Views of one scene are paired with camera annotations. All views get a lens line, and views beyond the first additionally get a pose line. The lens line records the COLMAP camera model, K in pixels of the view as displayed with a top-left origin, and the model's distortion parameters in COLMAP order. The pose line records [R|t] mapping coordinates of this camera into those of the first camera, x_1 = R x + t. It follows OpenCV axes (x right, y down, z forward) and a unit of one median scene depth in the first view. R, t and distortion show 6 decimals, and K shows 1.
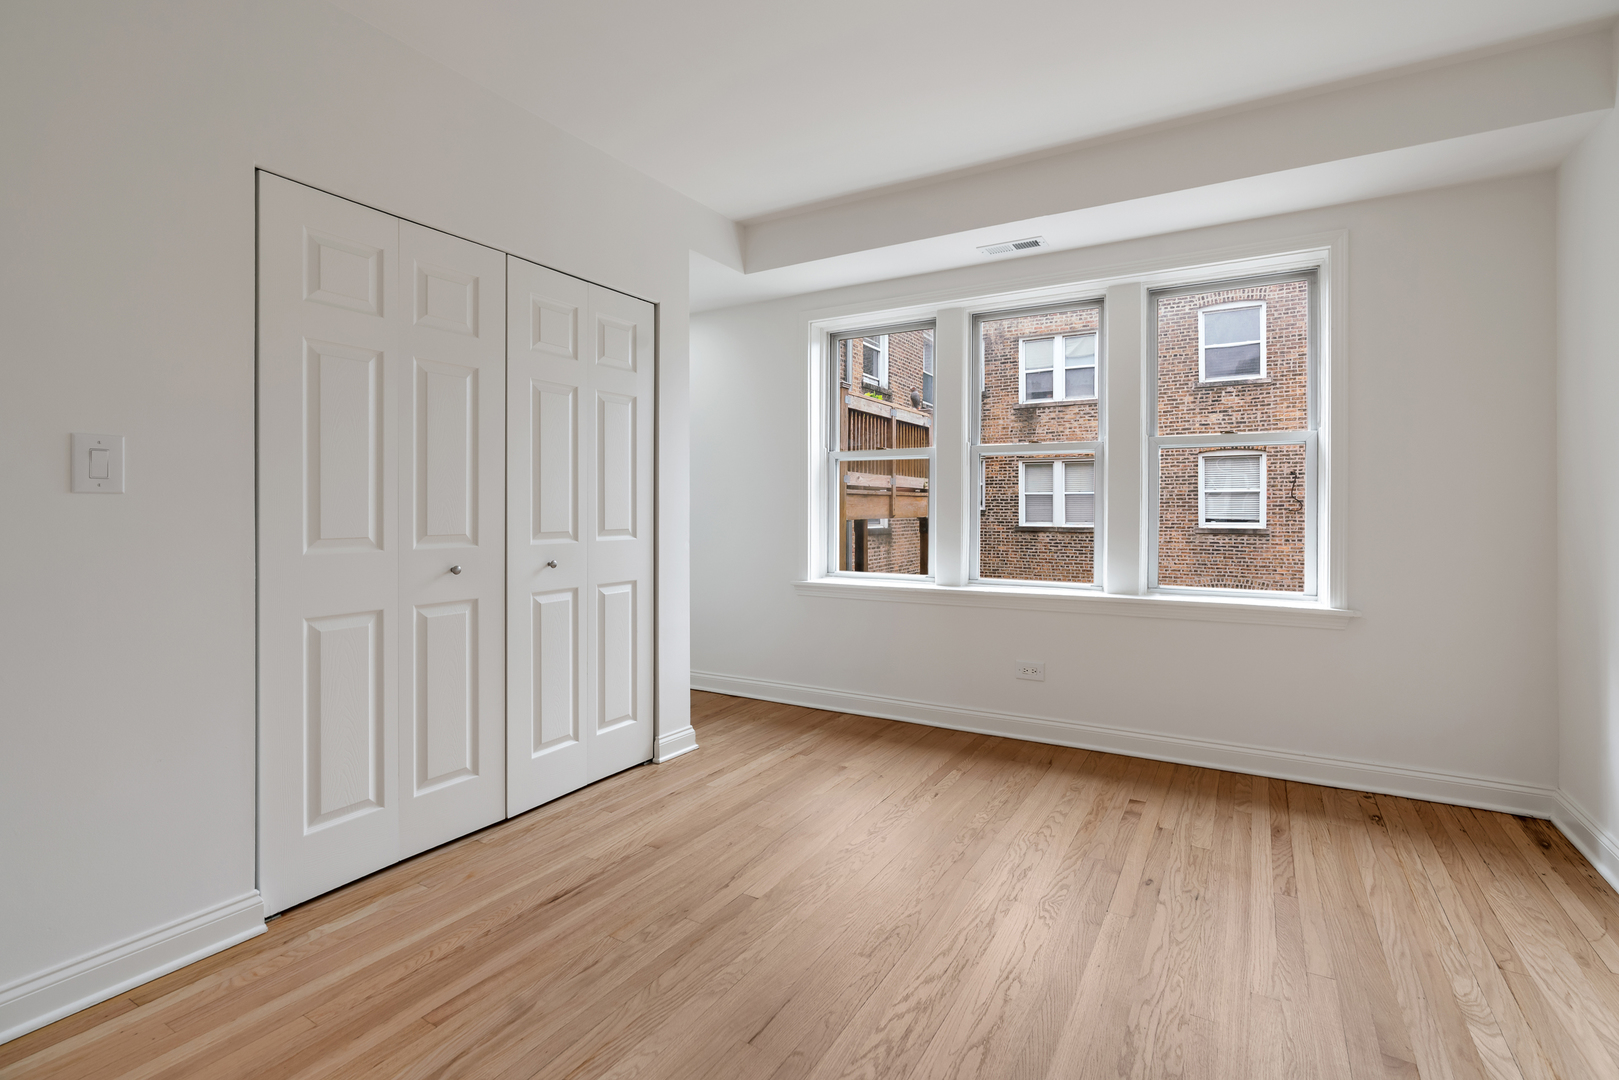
lens RADIAL K [[736.9, 0, 815.1], [0, 736.9, 510.8], [0, 0, 1]] dist [-0.004267, 0.000705]
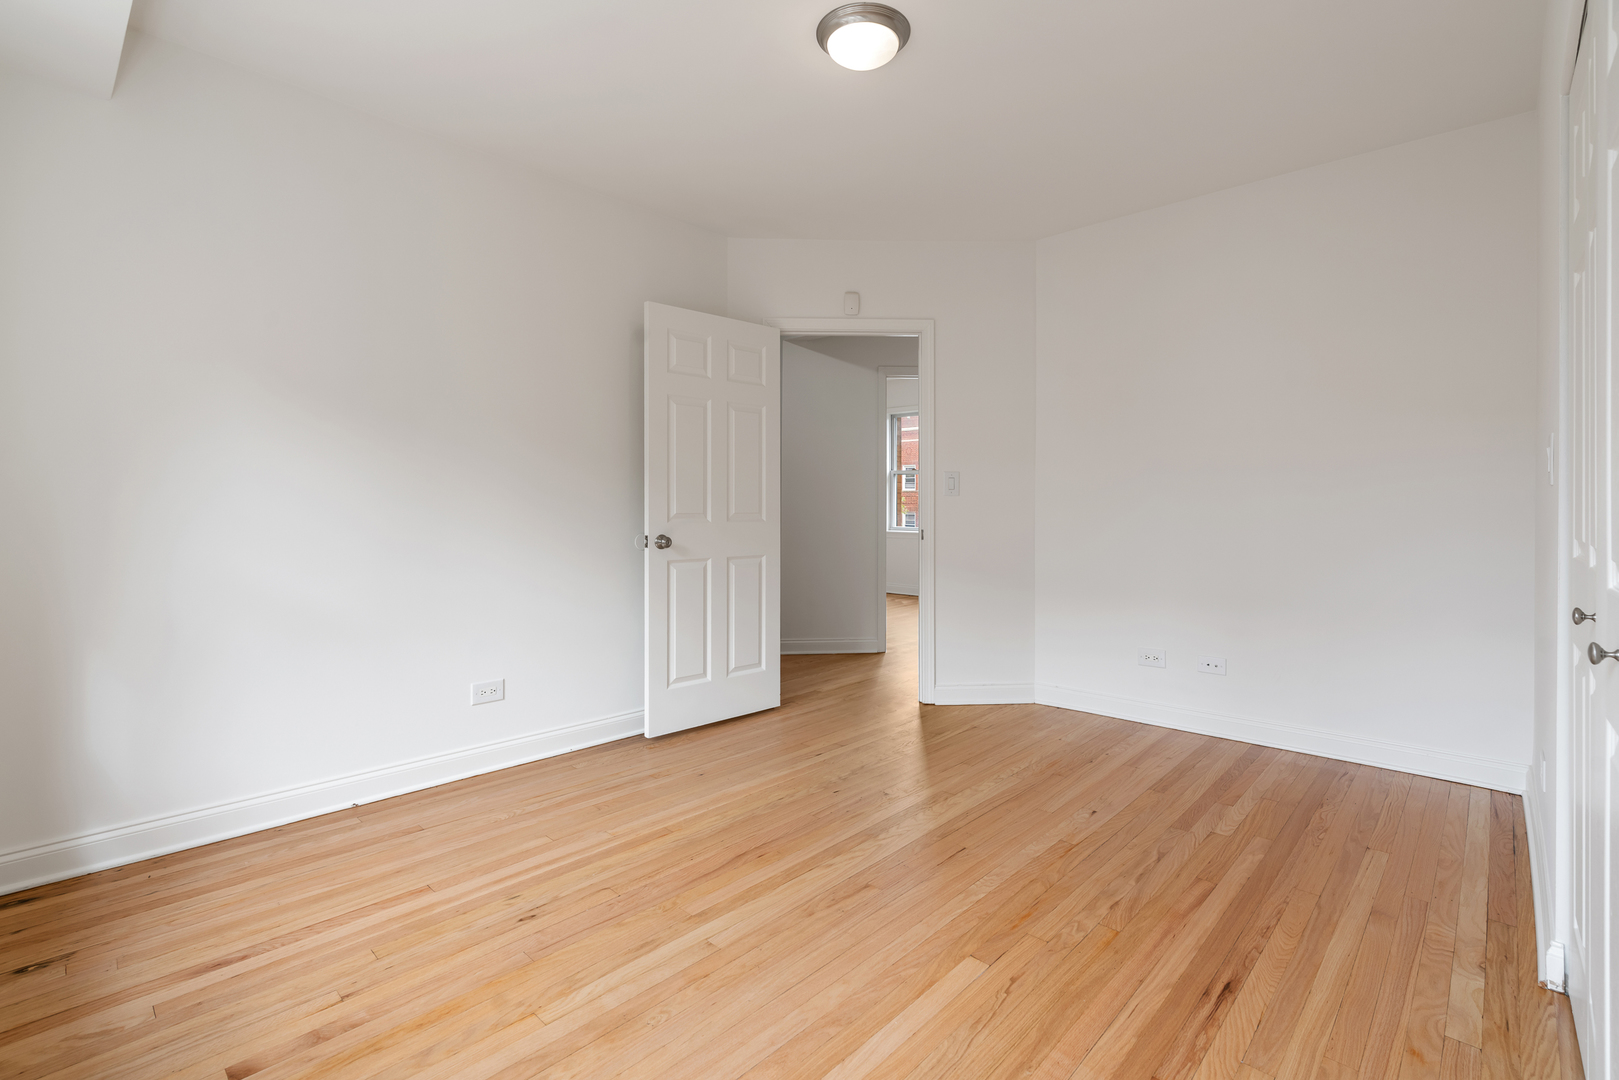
lens RADIAL K [[736.9, 0, 815.1], [0, 736.9, 510.8], [0, 0, 1]] dist [-0.004267, 0.000705]
pose [[-0.974893, -0.002664, 0.222656, -0.064897], [-0.000091, 0.999933, 0.011564, -0.001537], [-0.222672, 0.011253, -0.974828, 1.339766]]
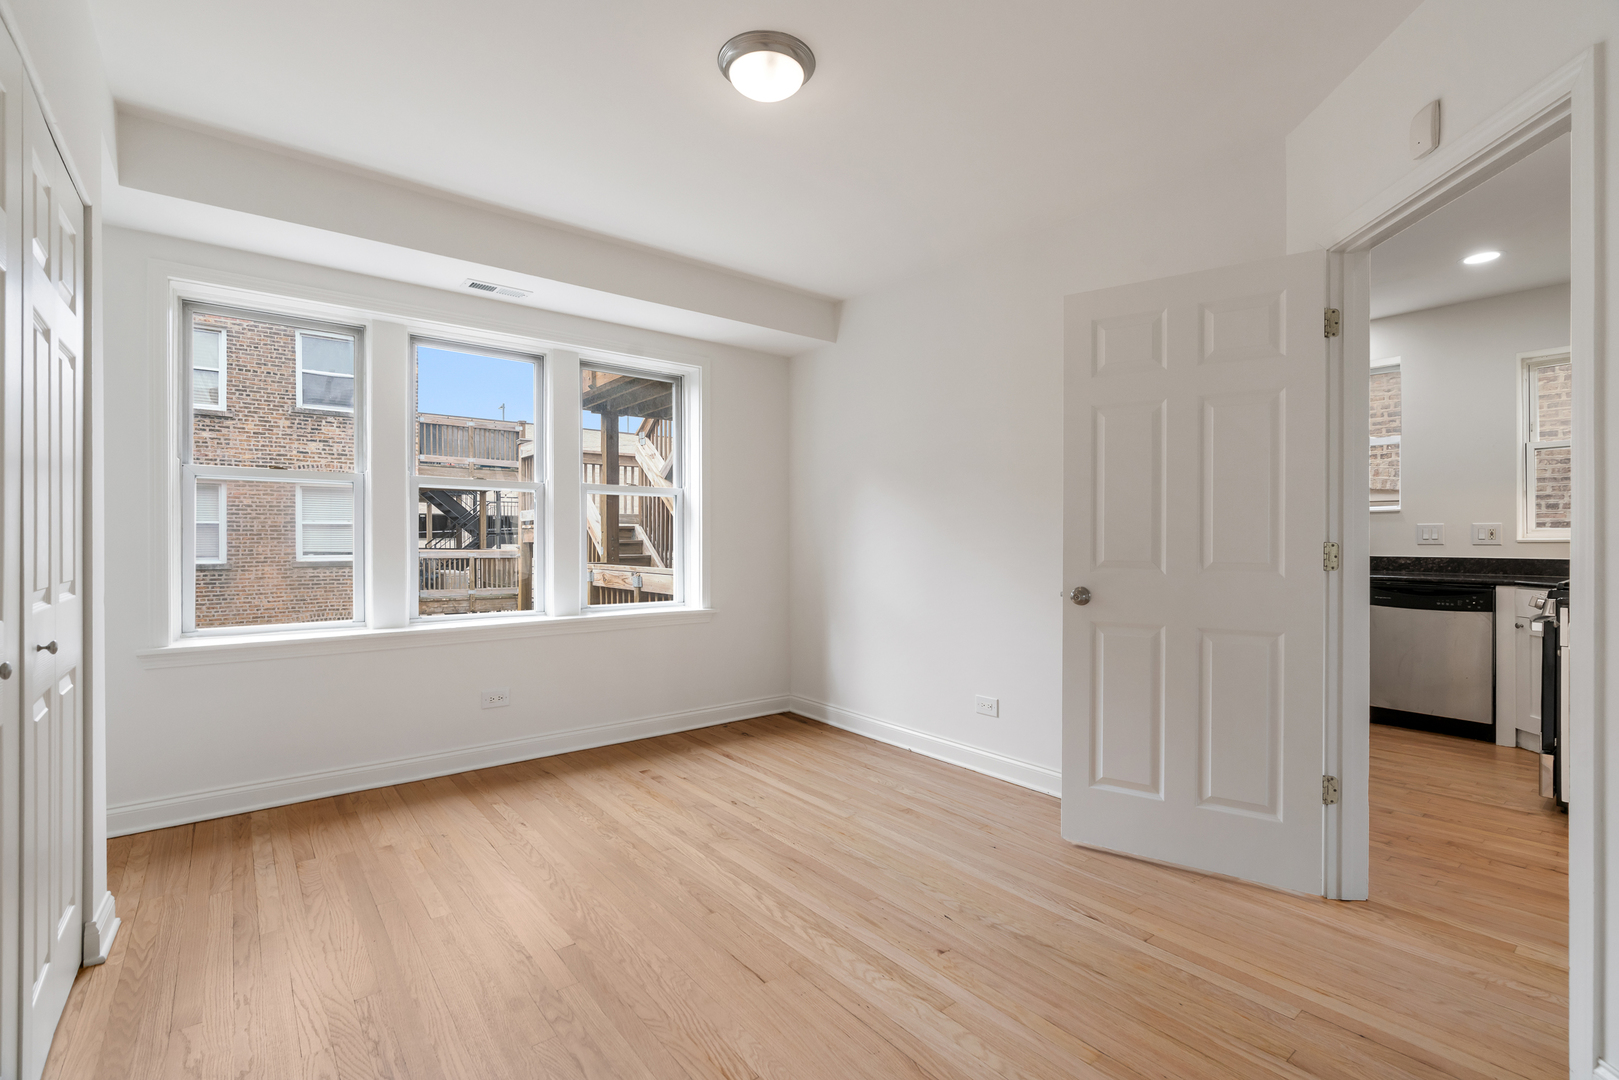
lens RADIAL K [[733.9, 0, 810.7], [0, 733.9, 544.4], [0, 0, 1]] dist [-0.003744, 0.000850]
pose [[0.359163, -0.004097, 0.933266, -0.624495], [0.001689, 0.999992, 0.003741, -0.005525], [-0.933273, 0.000232, 0.359167, 0.255515]]
